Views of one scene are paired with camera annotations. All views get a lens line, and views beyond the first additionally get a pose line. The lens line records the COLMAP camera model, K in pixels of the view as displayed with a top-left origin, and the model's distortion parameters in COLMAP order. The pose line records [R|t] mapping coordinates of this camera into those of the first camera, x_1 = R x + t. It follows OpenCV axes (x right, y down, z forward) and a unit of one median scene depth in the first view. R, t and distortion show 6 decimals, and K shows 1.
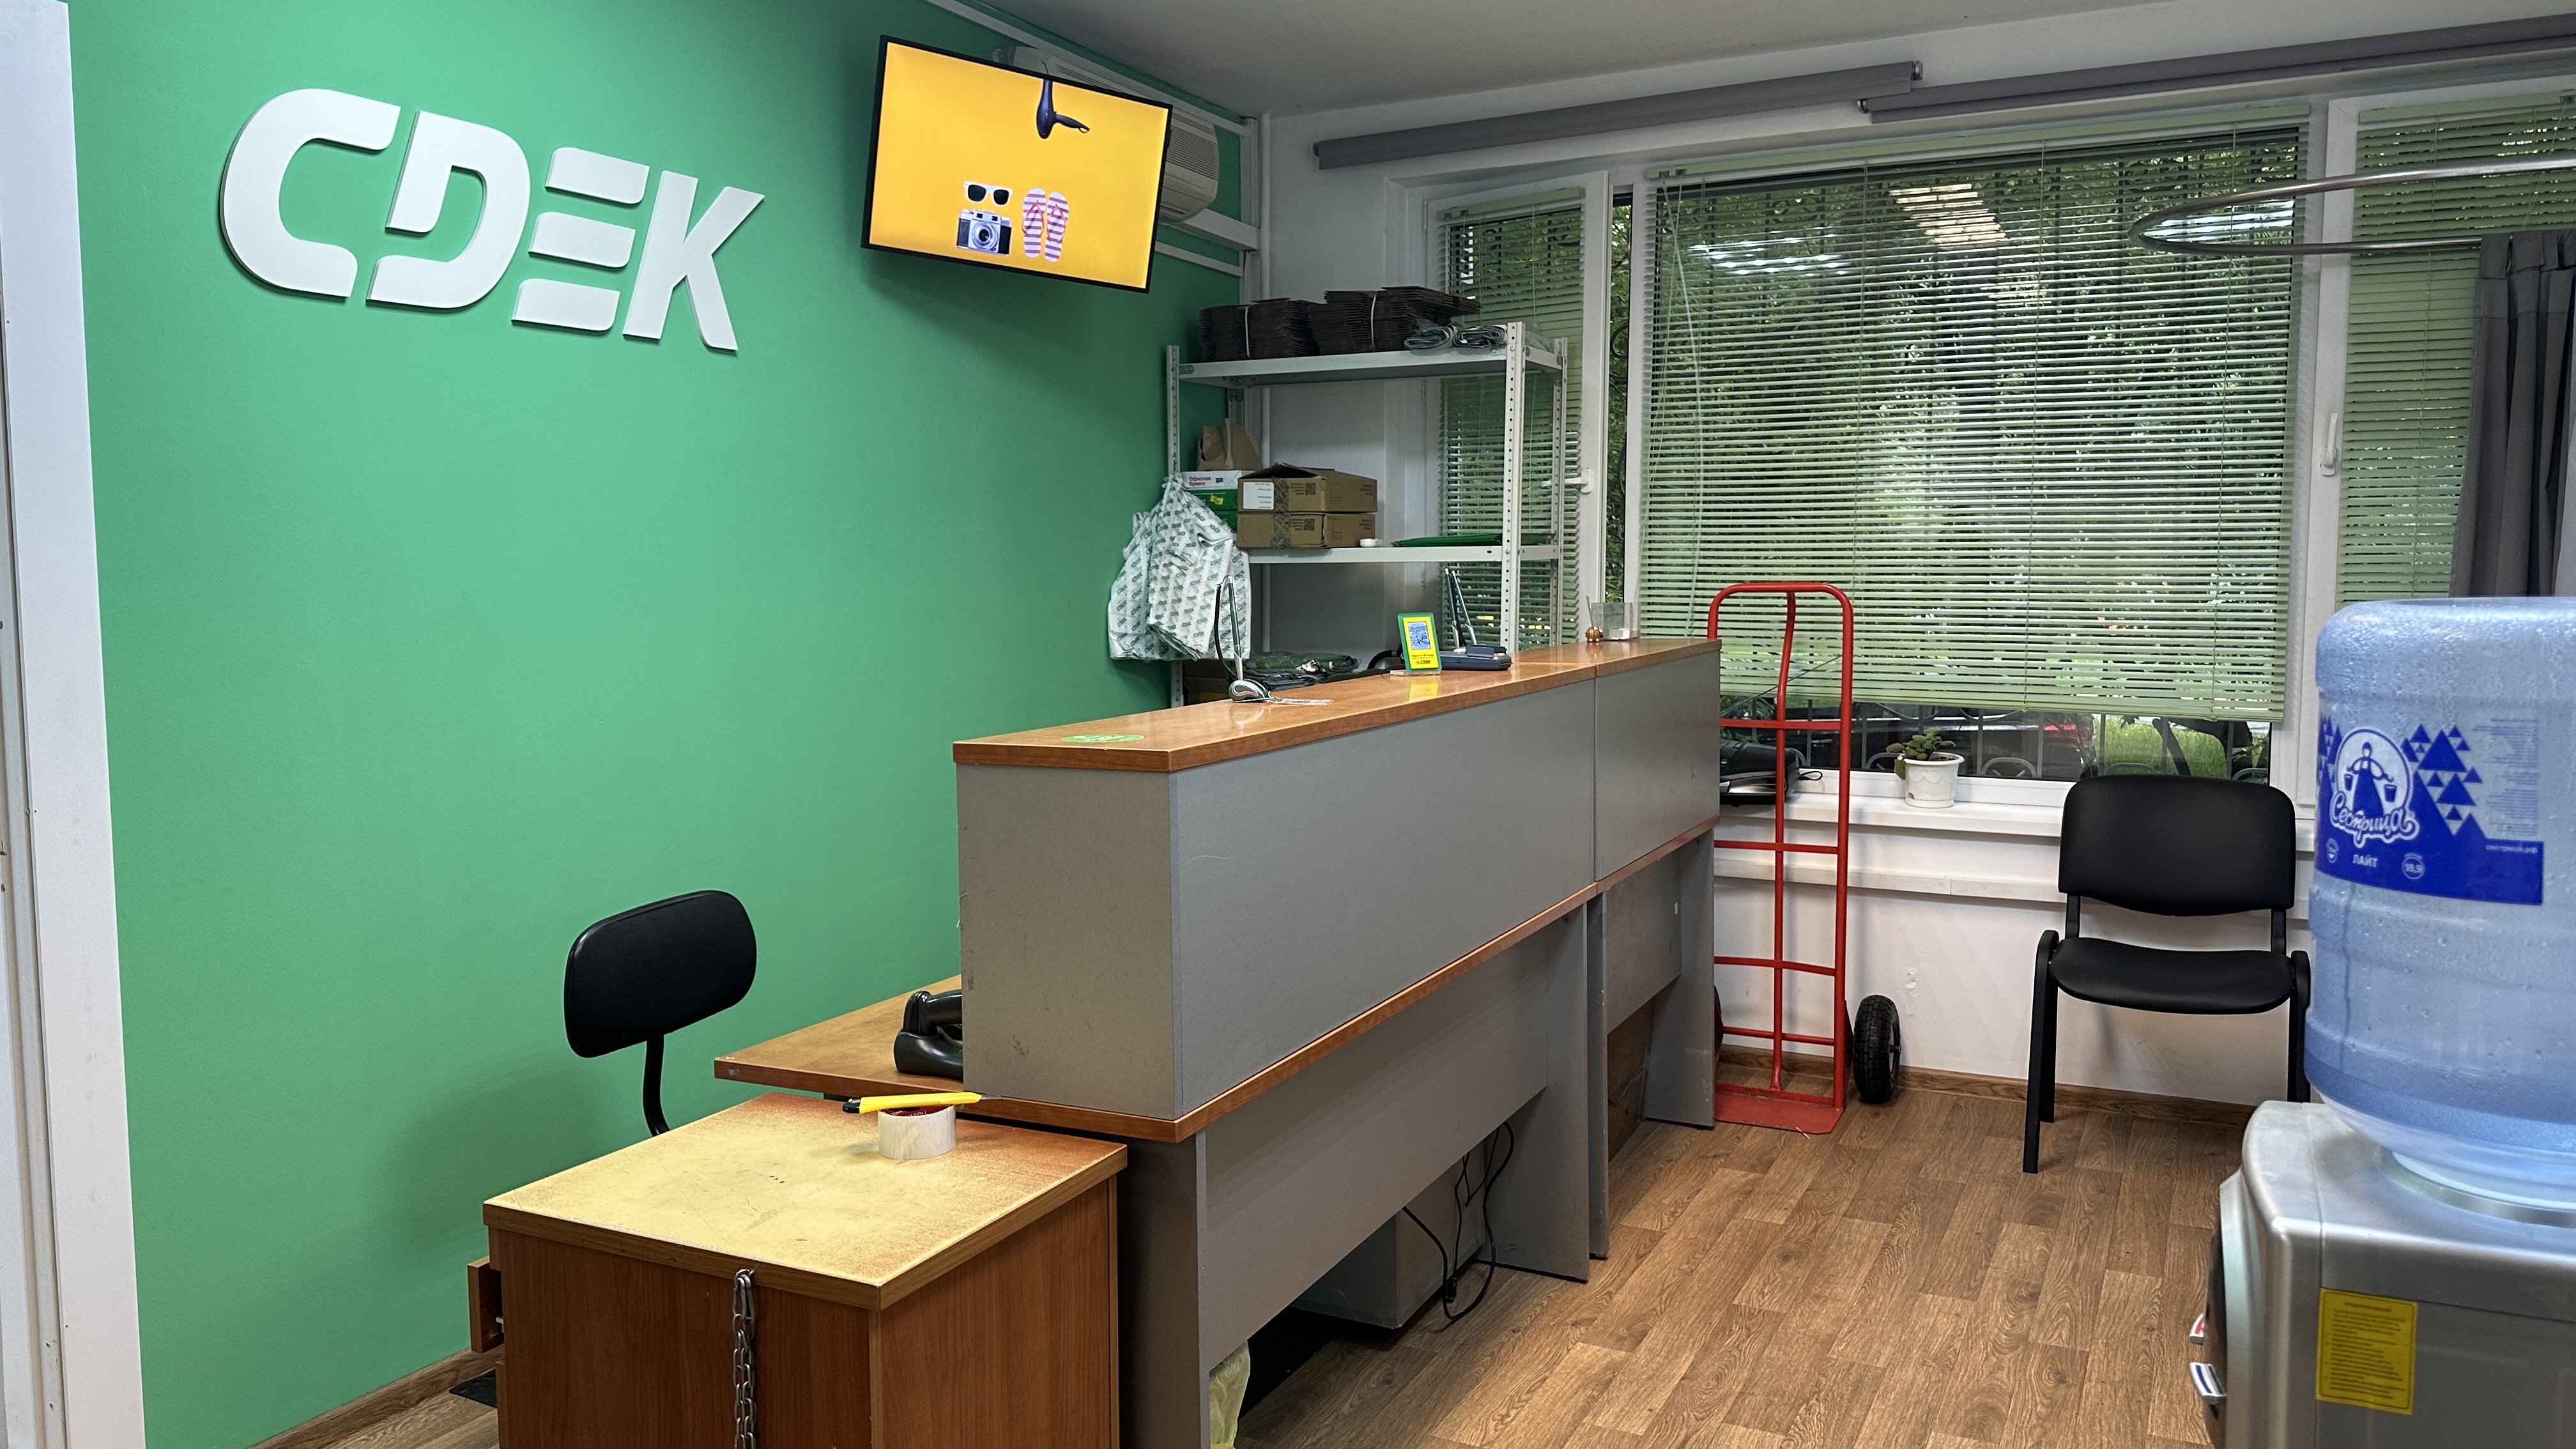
lens RADIAL K [[1791.8, 0, 1288.0], [0, 1791.8, 724.5], [0, 0, 1]] dist [0.115231, -0.172478]
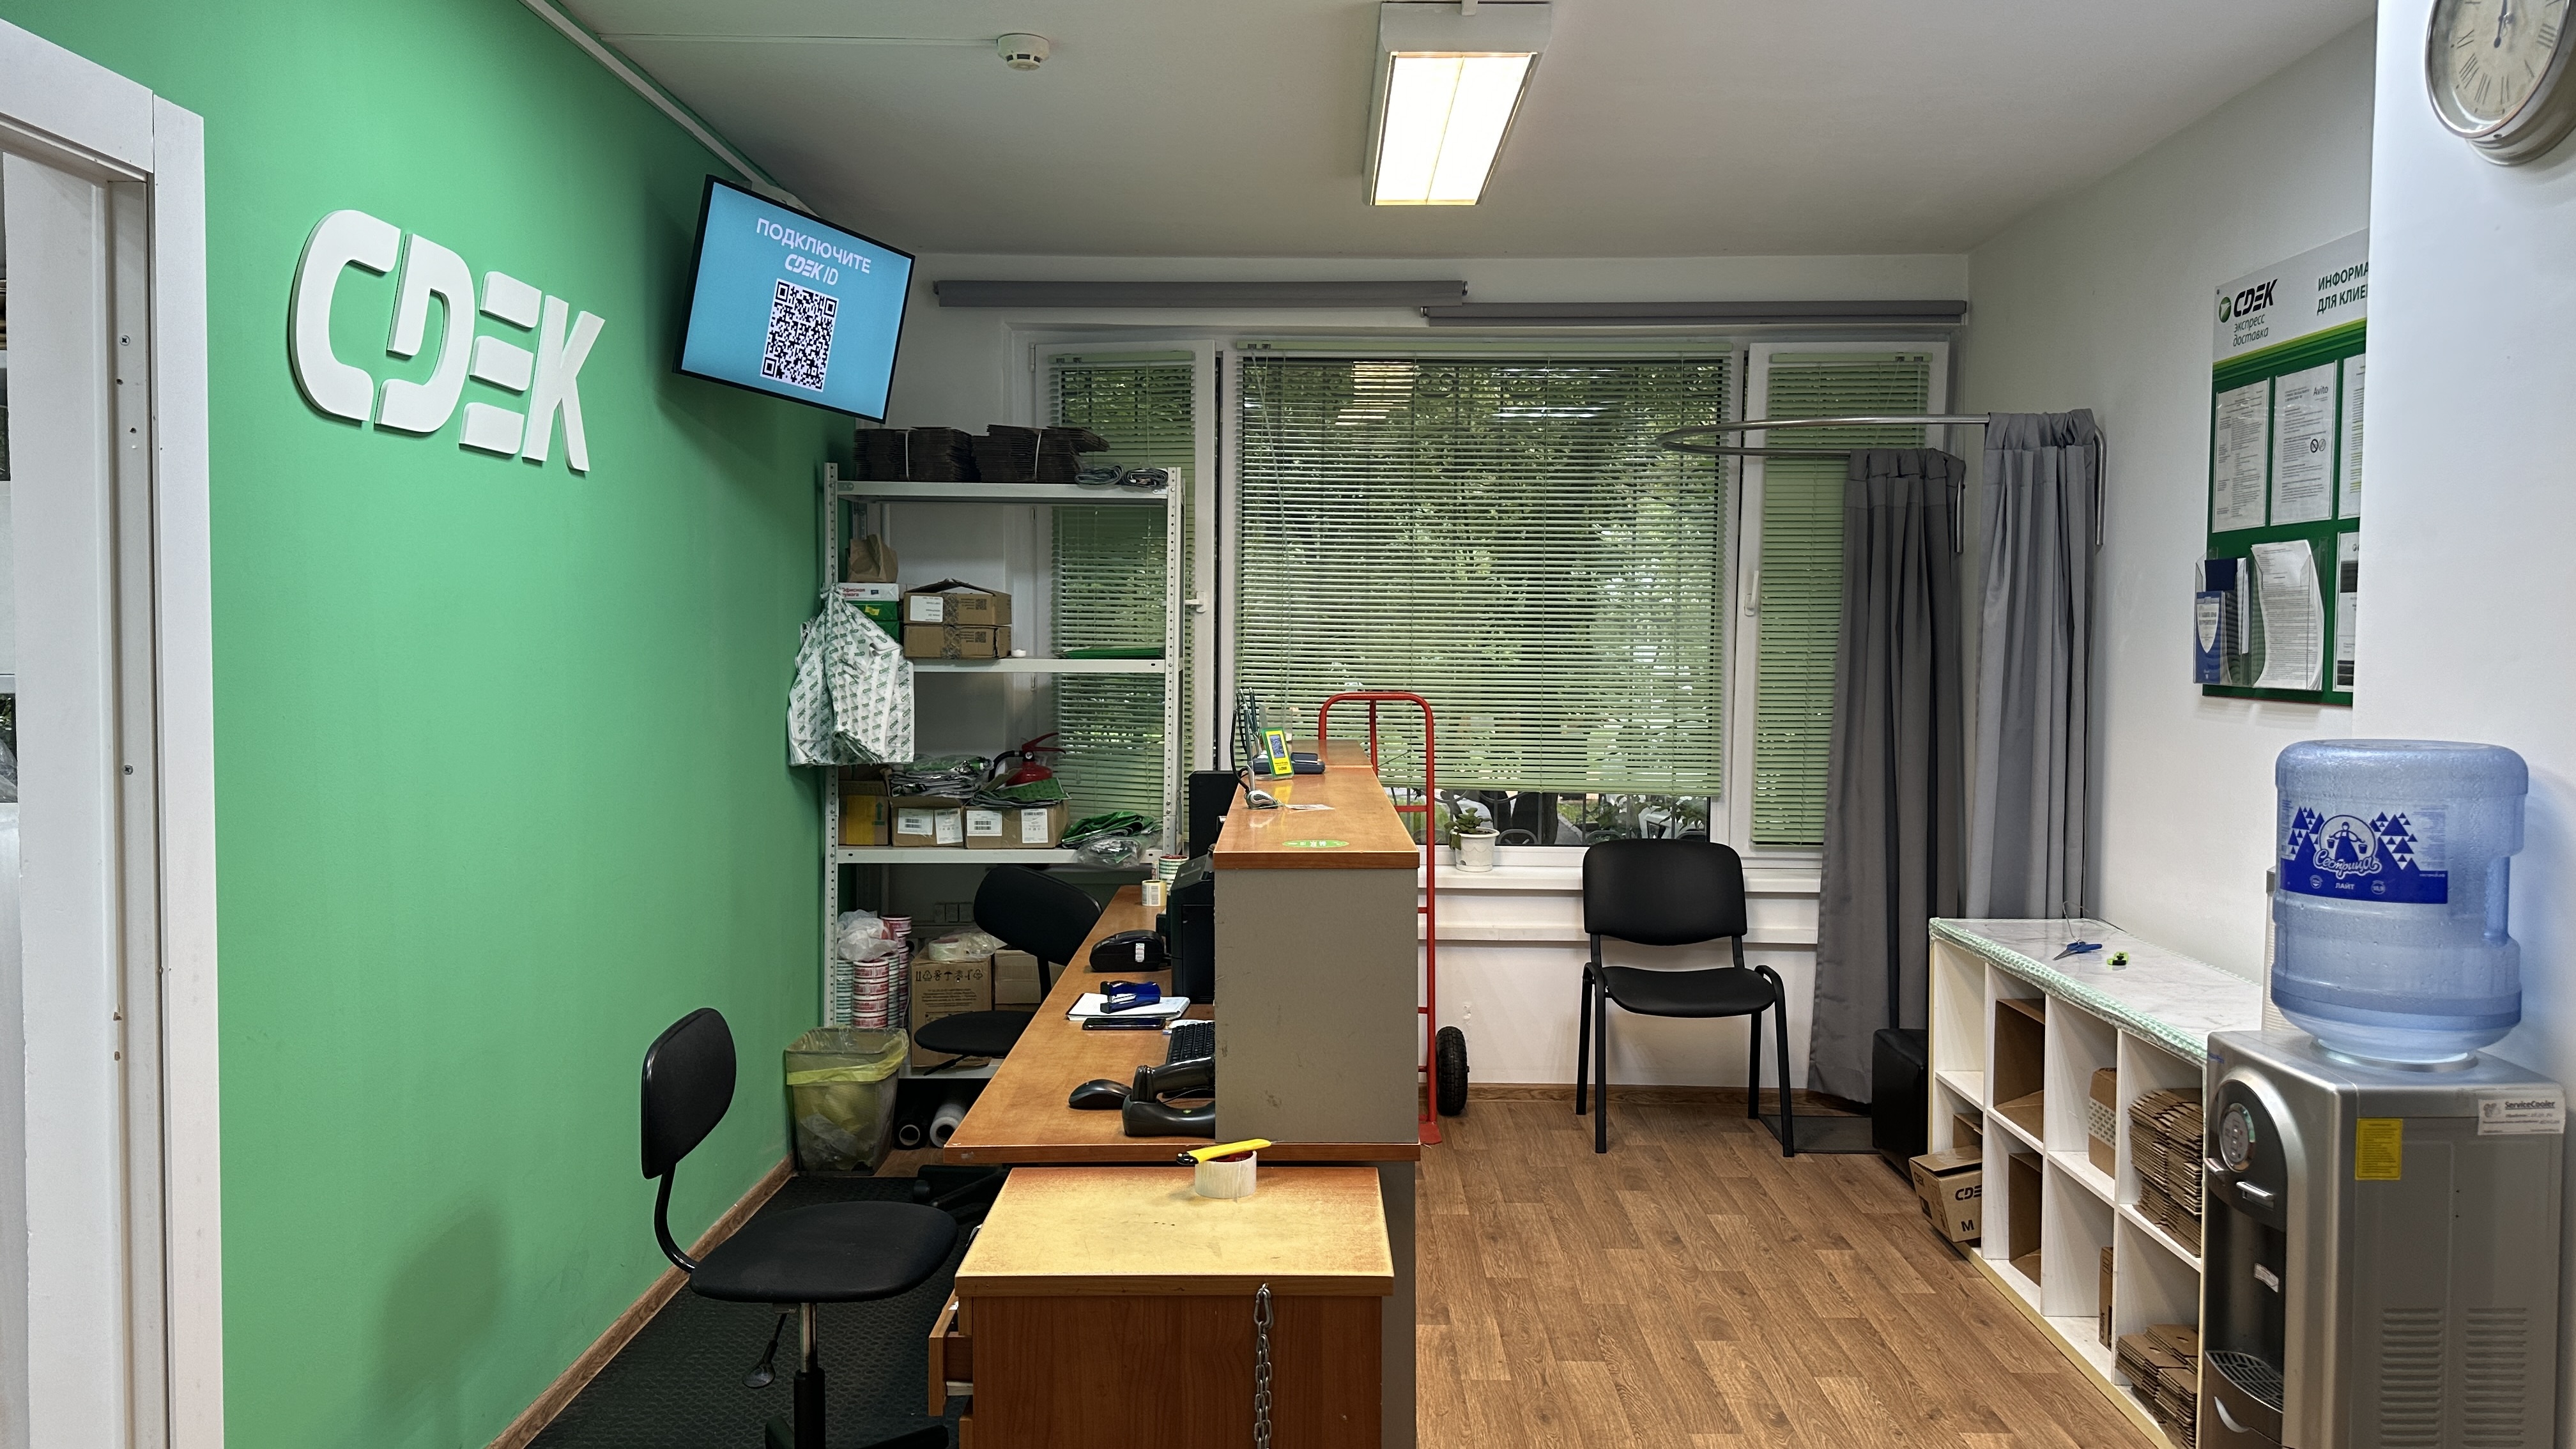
lens RADIAL K [[1791.8, 0, 1288.0], [0, 1791.8, 724.5], [0, 0, 1]] dist [0.115231, -0.172478]
pose [[0.896468, -0.009697, 0.443002, -0.343893], [0.029268, 0.998873, -0.037364, -0.014796], [-0.442140, 0.046461, 0.895742, -0.055826]]
